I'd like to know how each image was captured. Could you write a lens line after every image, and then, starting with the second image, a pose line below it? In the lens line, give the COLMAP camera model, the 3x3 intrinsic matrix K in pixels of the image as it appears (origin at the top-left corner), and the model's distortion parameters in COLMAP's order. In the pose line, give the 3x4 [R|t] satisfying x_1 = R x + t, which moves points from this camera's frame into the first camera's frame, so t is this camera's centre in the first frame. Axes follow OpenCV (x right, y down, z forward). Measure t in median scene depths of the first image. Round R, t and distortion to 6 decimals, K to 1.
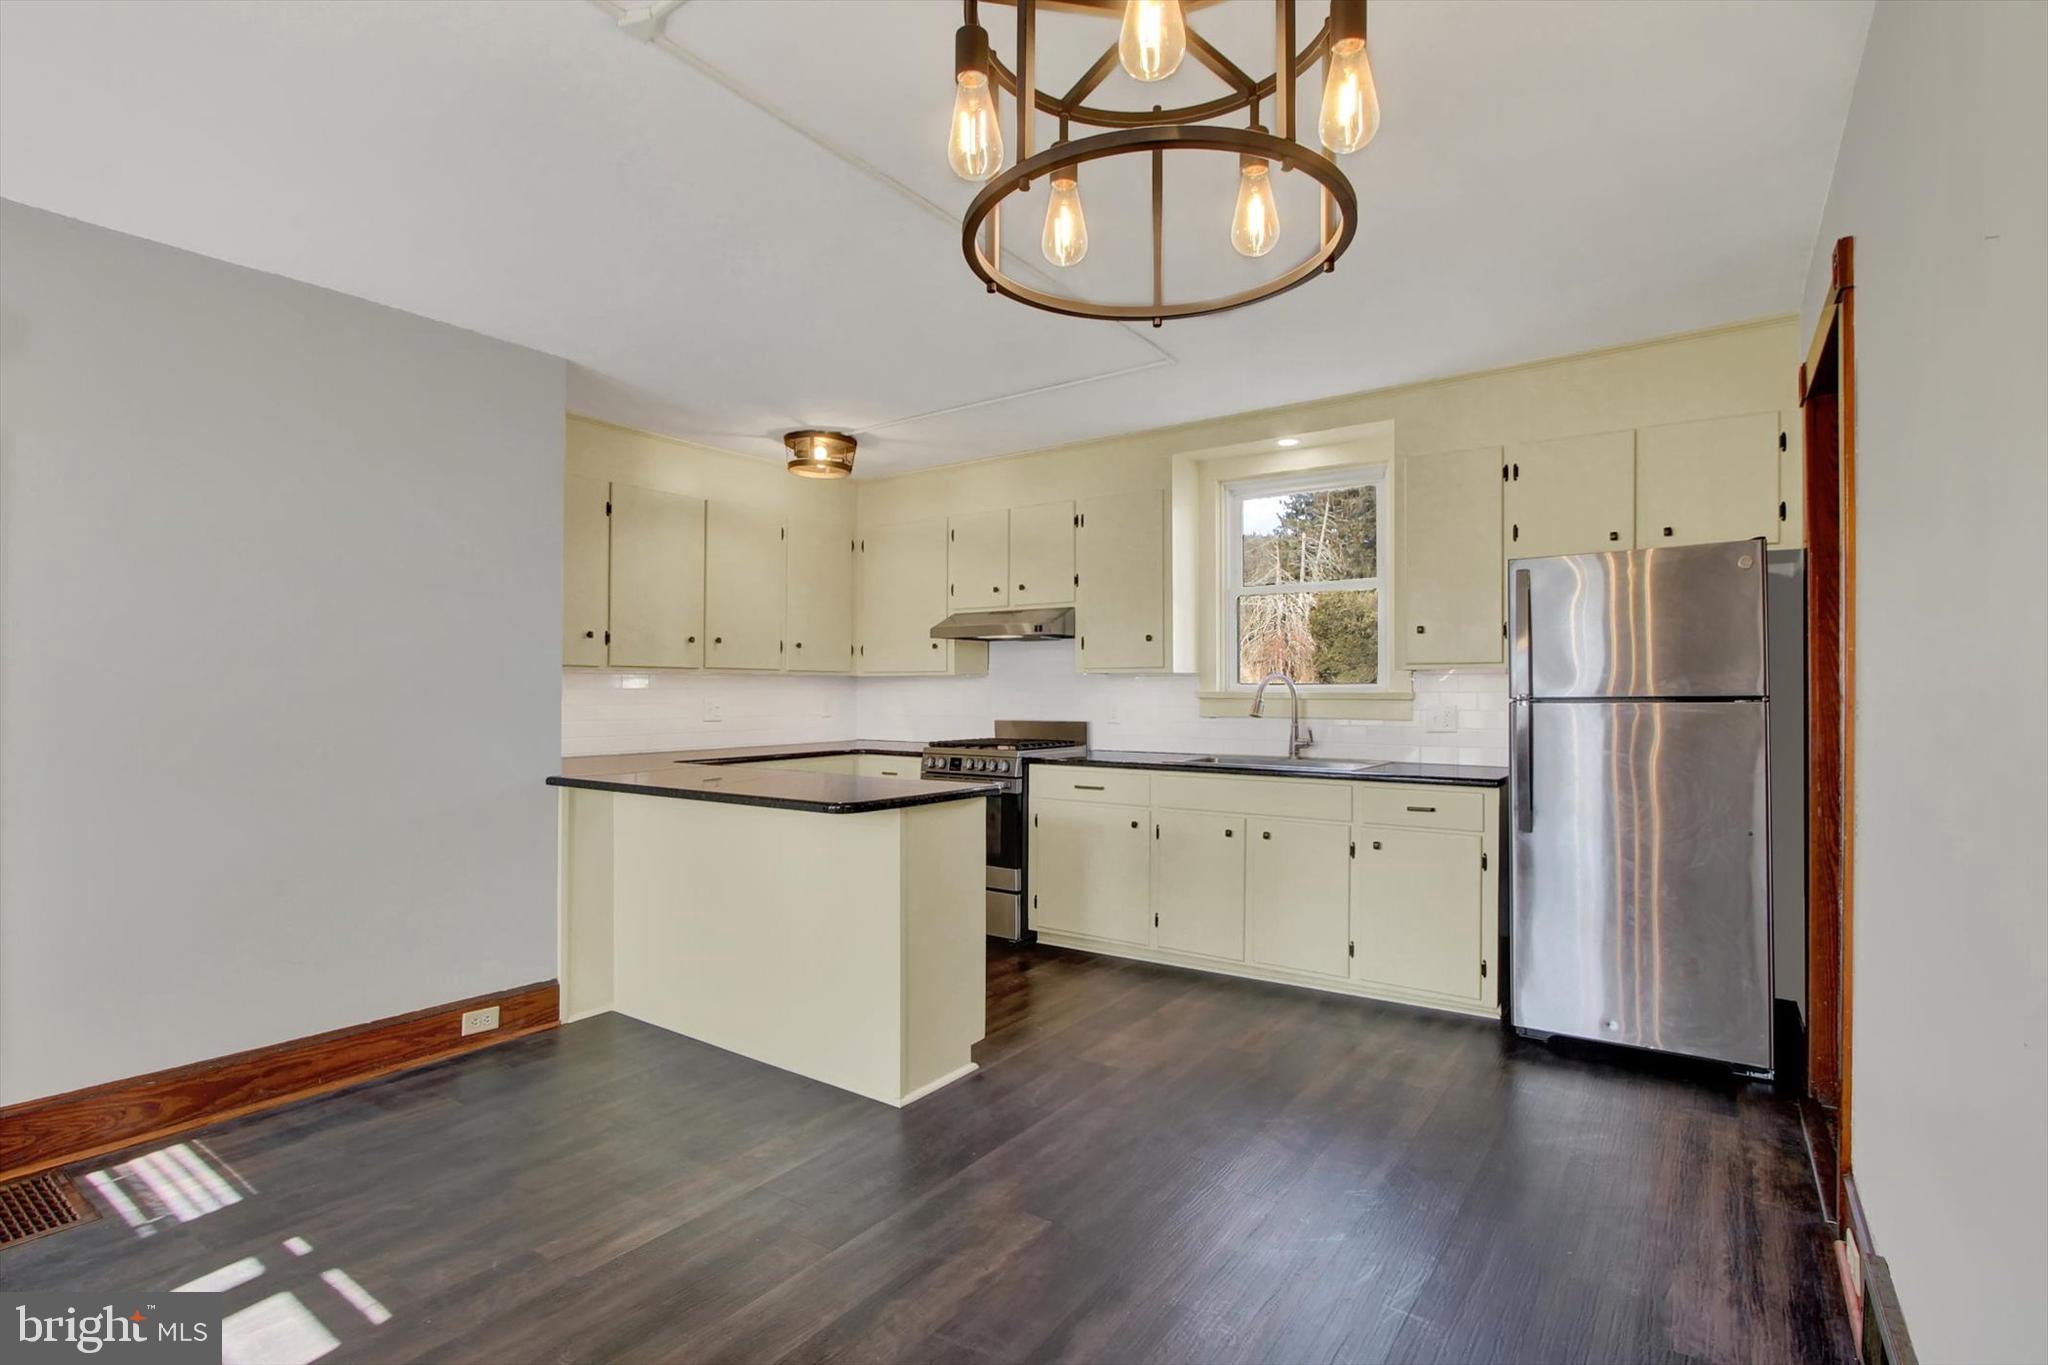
lens RADIAL K [[1017.2, 0, 1024.0], [0, 1017.2, 682.5], [0, 0, 1]] dist [0.001551, -0.000438]
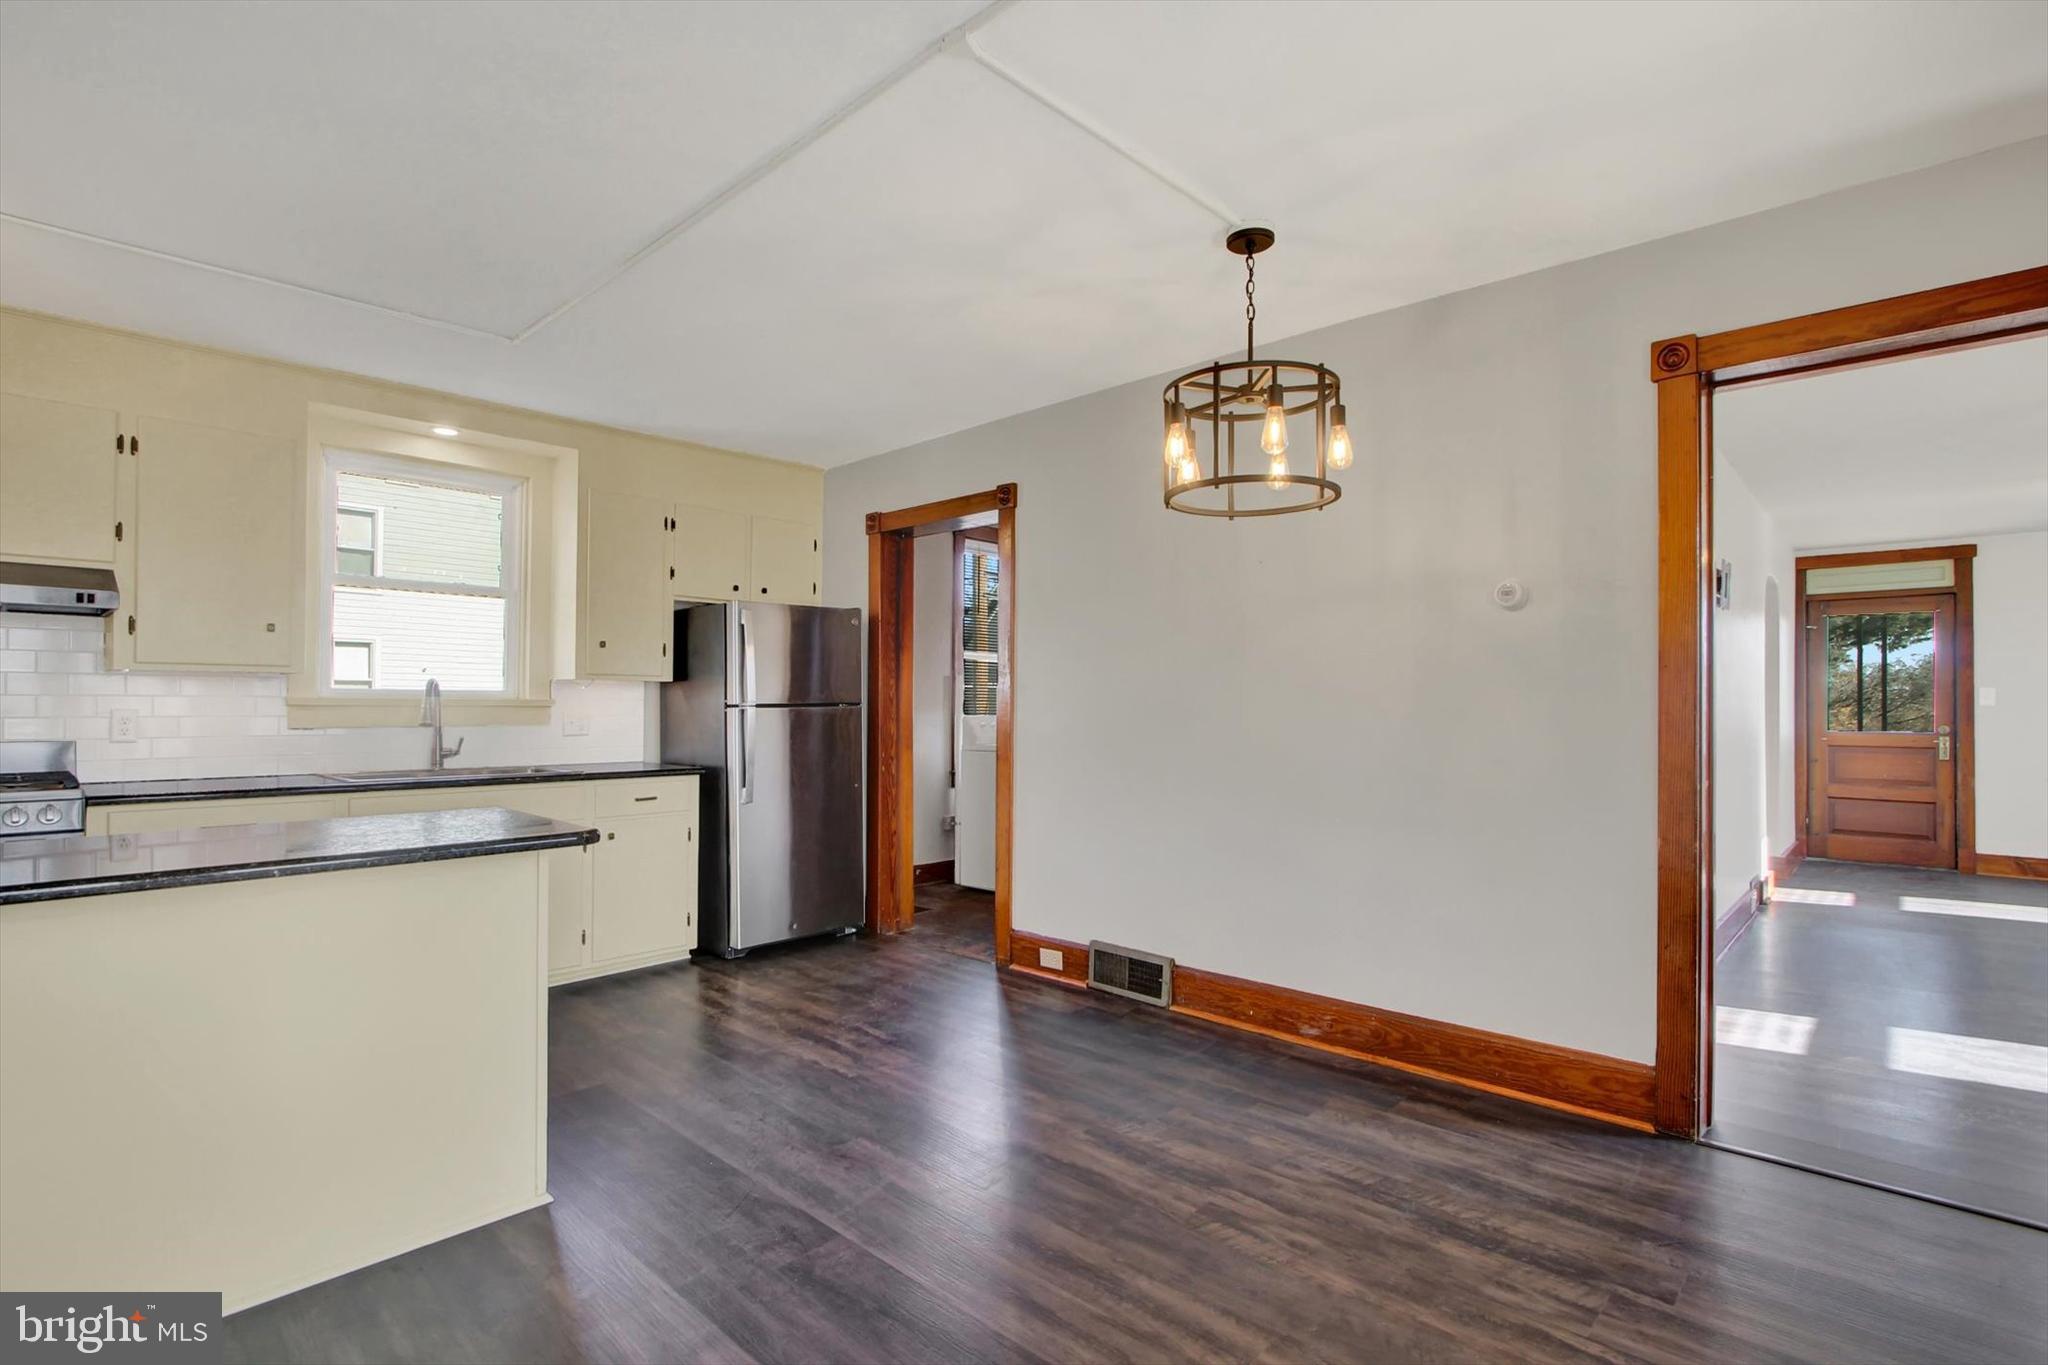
lens RADIAL K [[1017.2, 0, 1024.0], [0, 1017.2, 682.5], [0, 0, 1]] dist [0.001551, -0.000438]
pose [[0.101778, 0.022672, 0.994549, -0.606878], [-0.005661, 0.999737, -0.022211, 0.012226], [-0.994791, -0.003369, 0.101879, 0.367017]]
